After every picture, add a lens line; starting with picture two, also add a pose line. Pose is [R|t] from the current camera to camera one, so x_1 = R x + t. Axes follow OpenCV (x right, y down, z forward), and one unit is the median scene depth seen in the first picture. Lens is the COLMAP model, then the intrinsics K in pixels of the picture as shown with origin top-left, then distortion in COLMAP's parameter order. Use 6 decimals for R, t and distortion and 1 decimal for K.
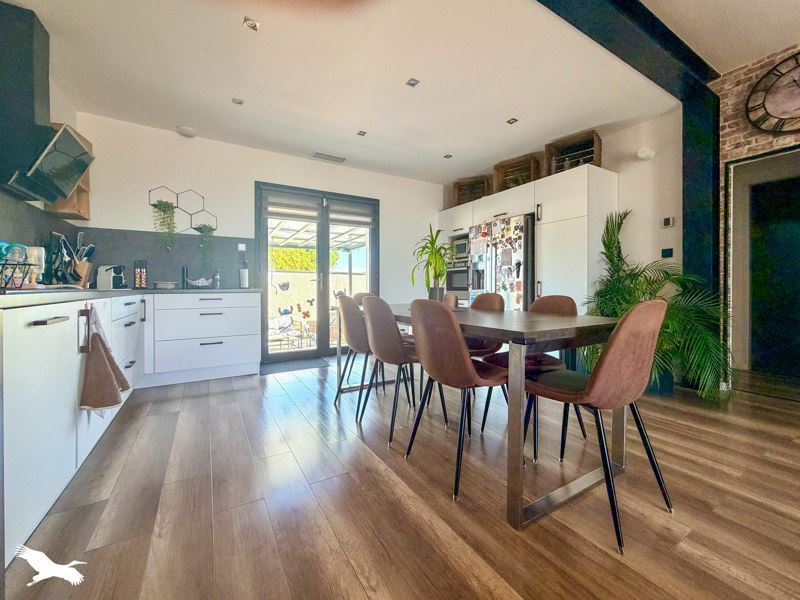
lens RADIAL K [[326.4, 0, 396.9], [0, 326.4, 292.5], [0, 0, 1]] dist [-0.015907, -0.000233]
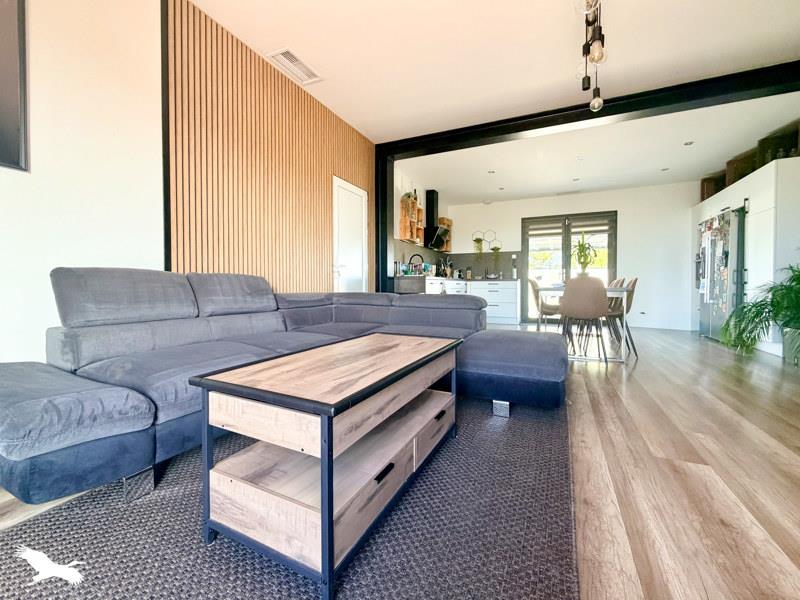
lens RADIAL K [[326.4, 0, 397.8], [0, 326.4, 294.3], [0, 0, 1]] dist [-0.015907, -0.000233]
pose [[0.562391, 0.024452, -0.826510, 0.670629], [-0.017175, 0.999692, 0.017889, 0.049501], [0.826693, 0.004135, 0.562638, -0.559386]]
